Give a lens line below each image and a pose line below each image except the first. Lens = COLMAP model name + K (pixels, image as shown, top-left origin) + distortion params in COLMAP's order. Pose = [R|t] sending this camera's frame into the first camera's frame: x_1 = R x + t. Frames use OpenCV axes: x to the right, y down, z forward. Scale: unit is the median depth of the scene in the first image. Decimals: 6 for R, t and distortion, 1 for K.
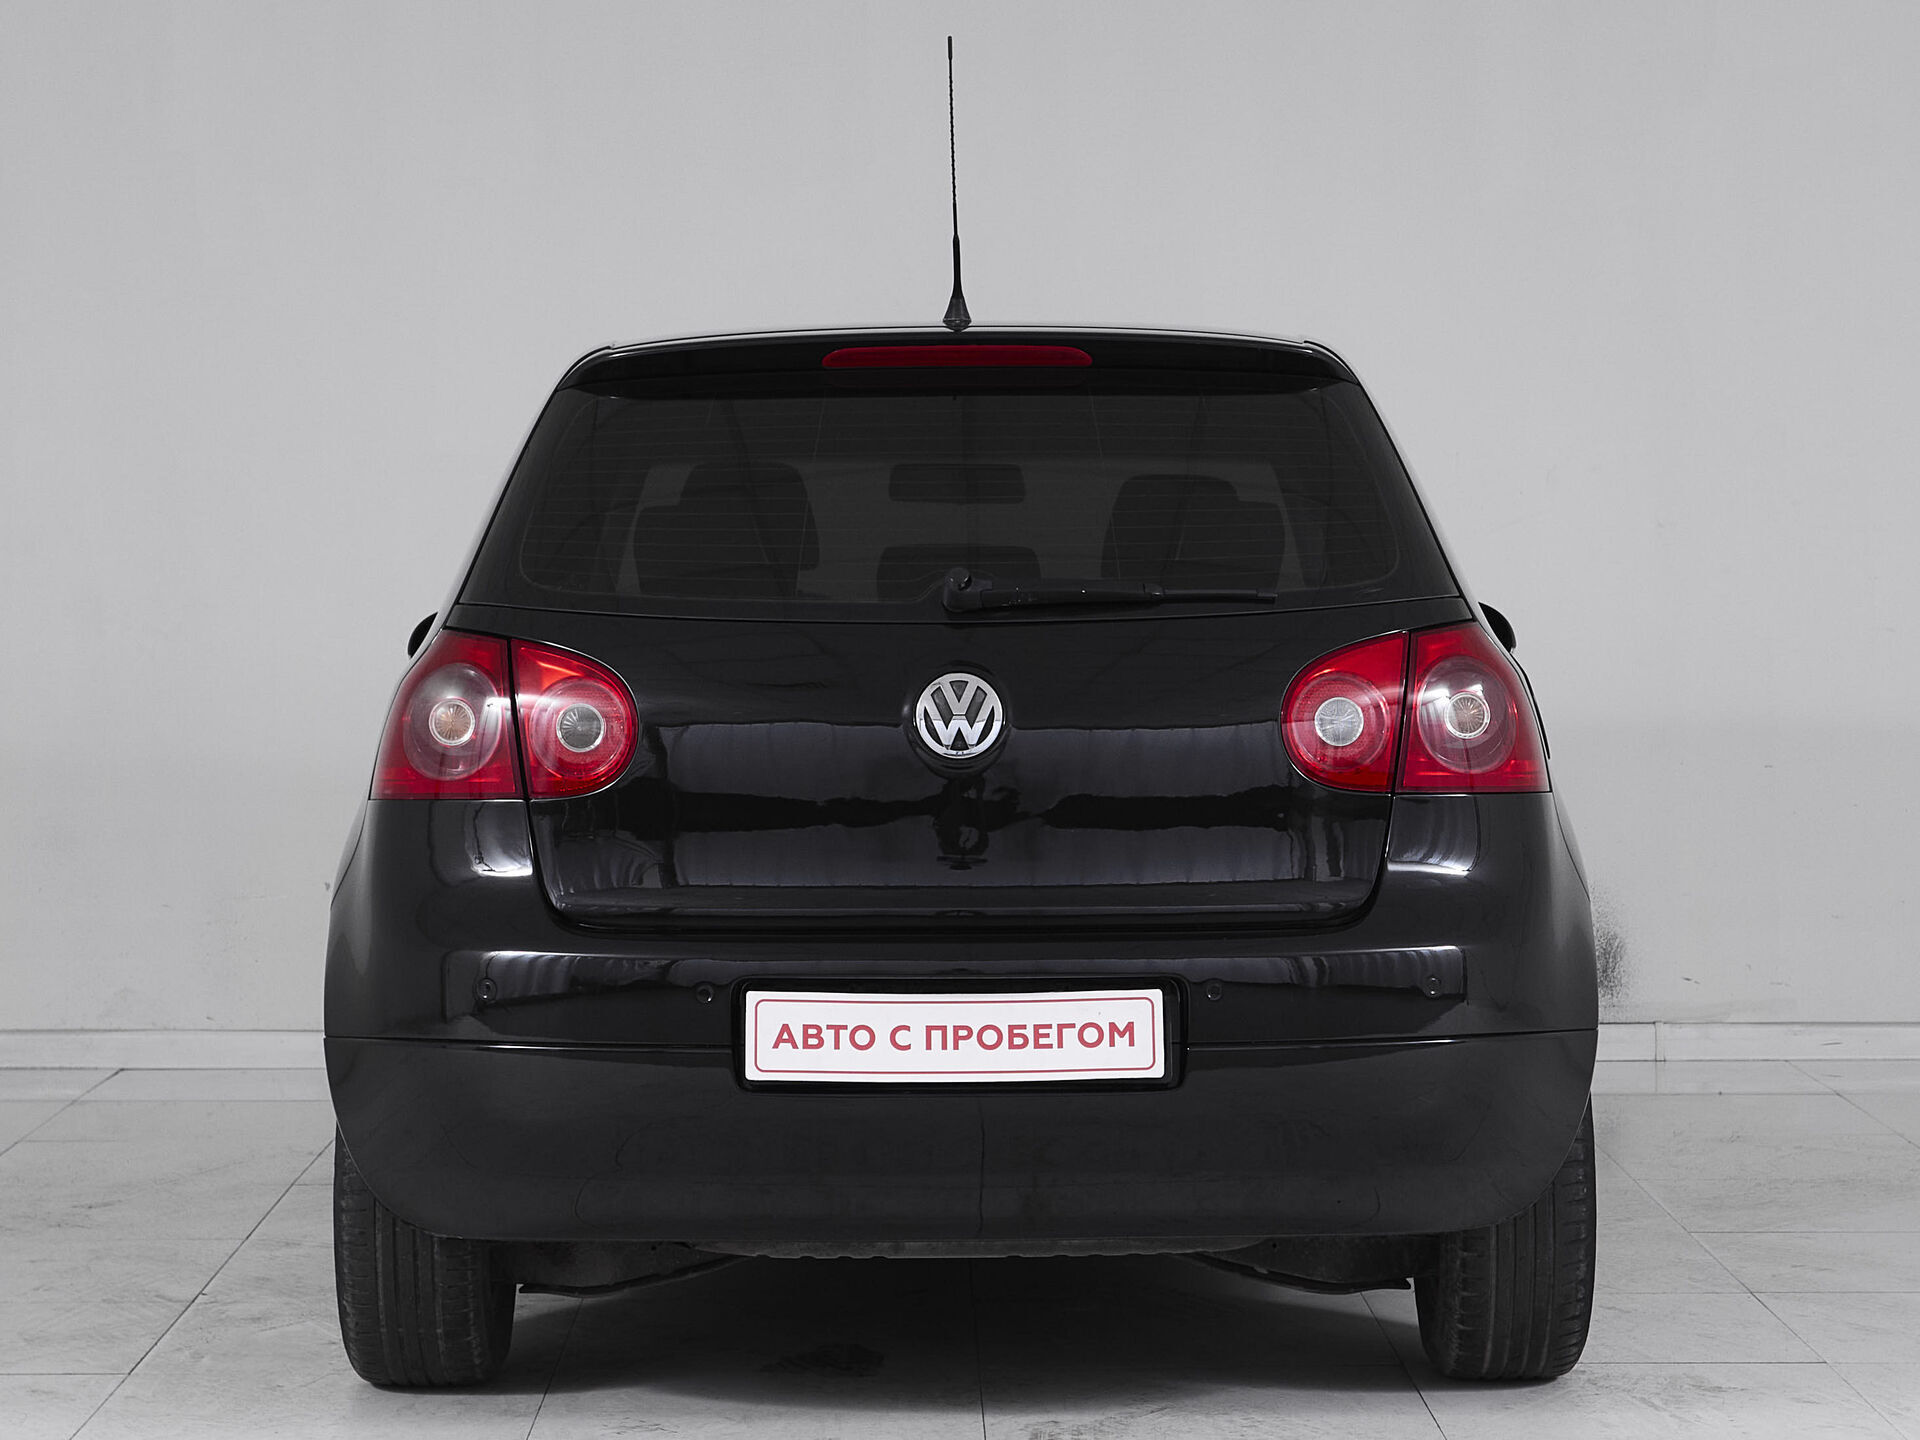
lens RADIAL K [[5345.4, 0, 960.0], [0, 5345.4, 720.0], [0, 0, 1]] dist [-1.376749, 0.290703]
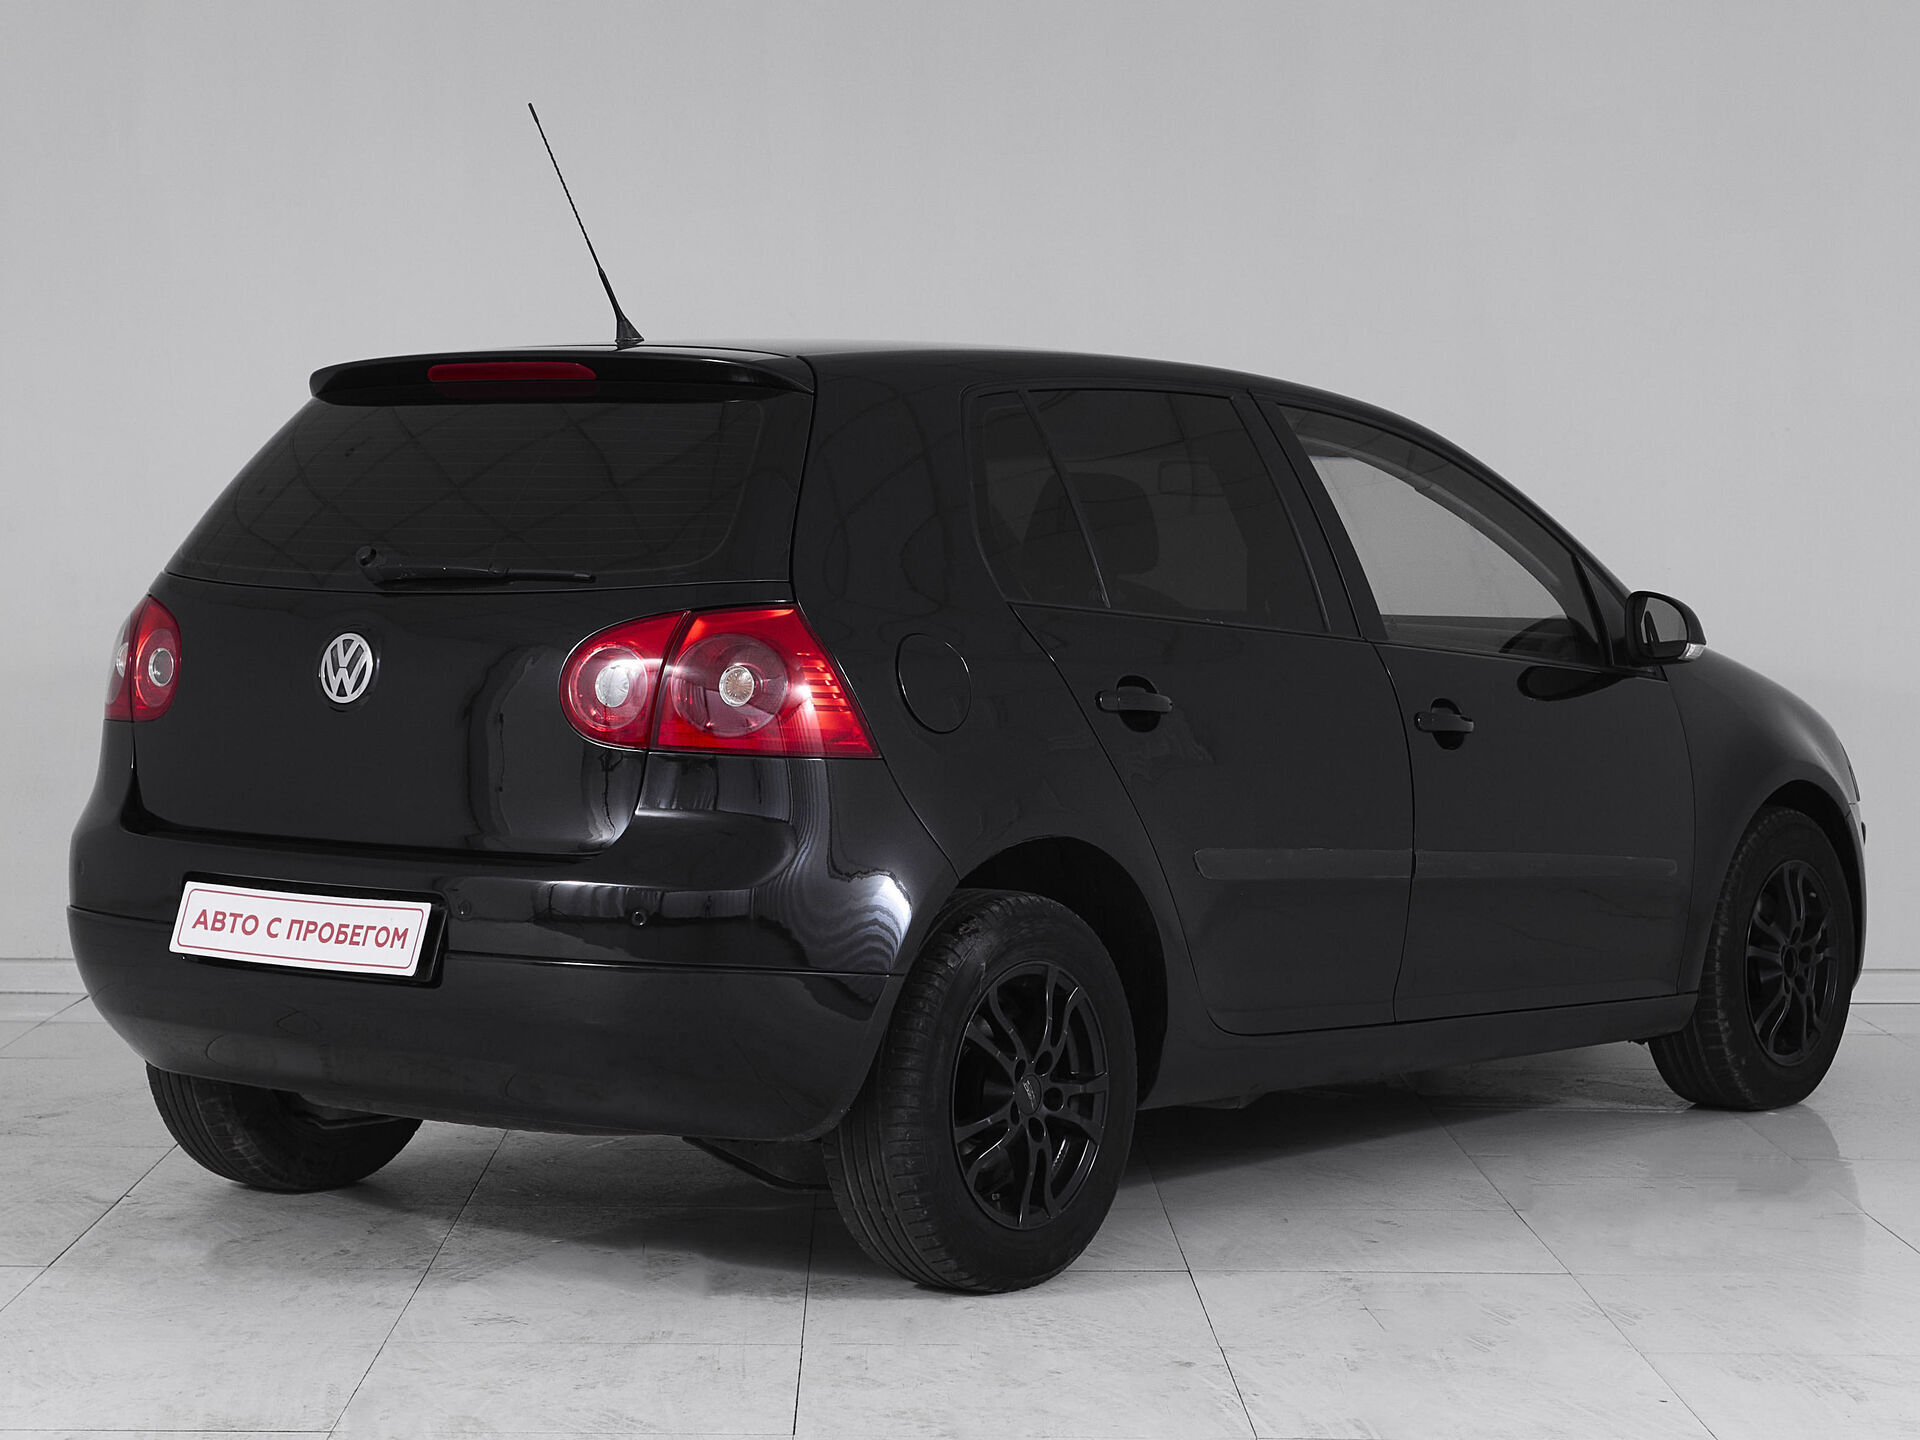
lens RADIAL K [[5345.4, 0, 960.0], [0, 5345.4, 720.0], [0, 0, 1]] dist [-1.376749, 0.290703]
pose [[0.811170, 0.039700, -0.583461, 0.815418], [-0.046958, 0.998893, 0.002682, 0.001245], [0.582922, 0.025223, 0.812137, 0.115405]]
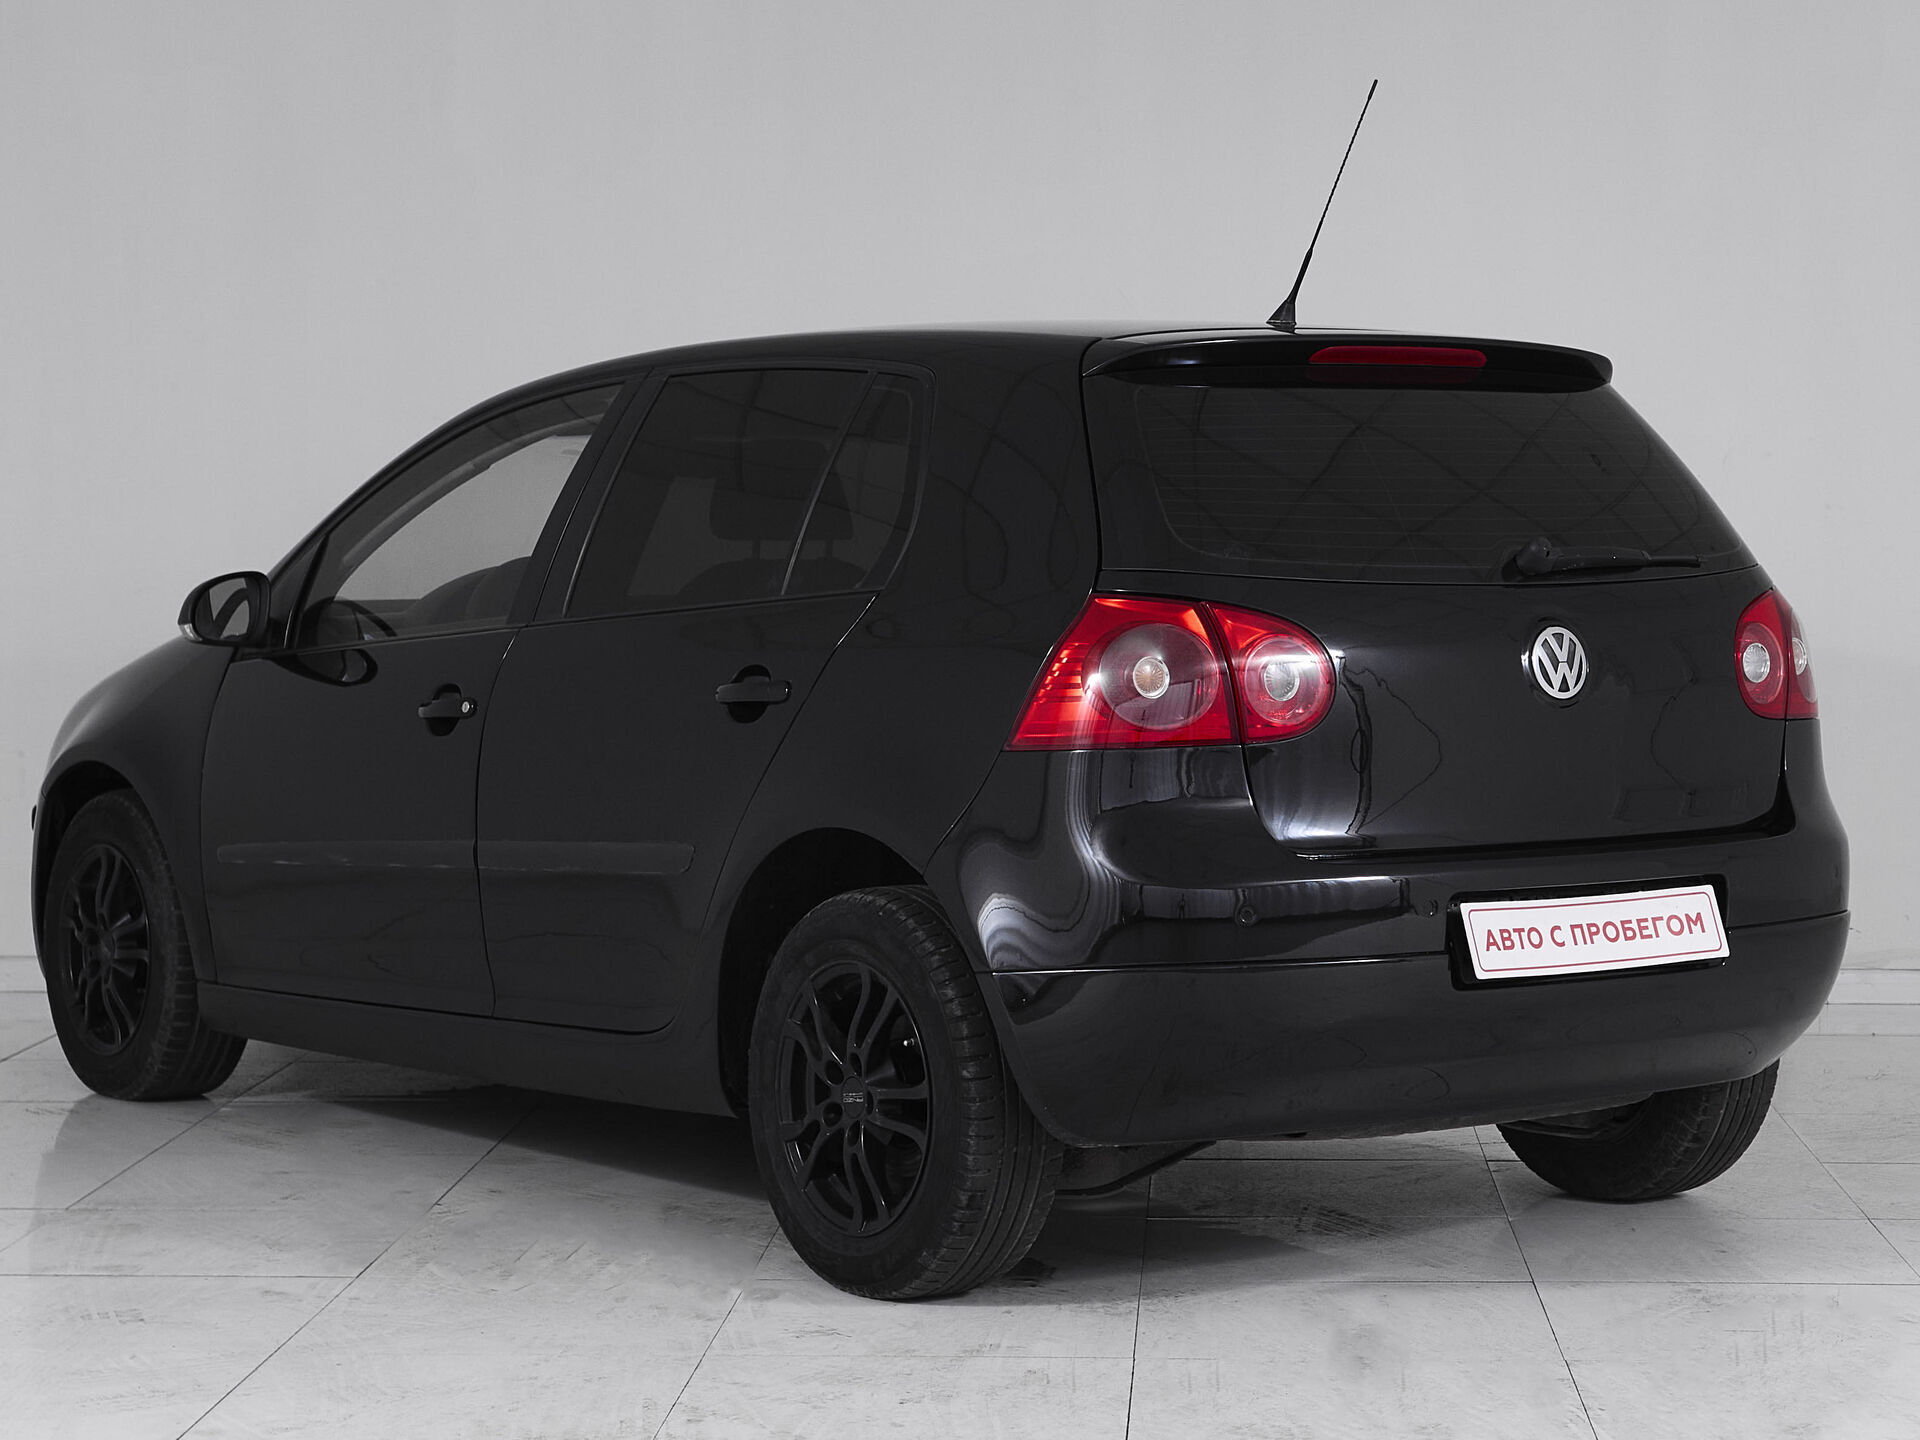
lens RADIAL K [[5345.4, 0, 960.0], [0, 5345.4, 720.0], [0, 0, 1]] dist [-1.376749, 0.290703]
pose [[0.825716, -0.022072, 0.563654, -0.771217], [0.025099, 0.999682, 0.002378, 0.005851], [-0.563528, 0.012184, 0.826007, 0.116943]]
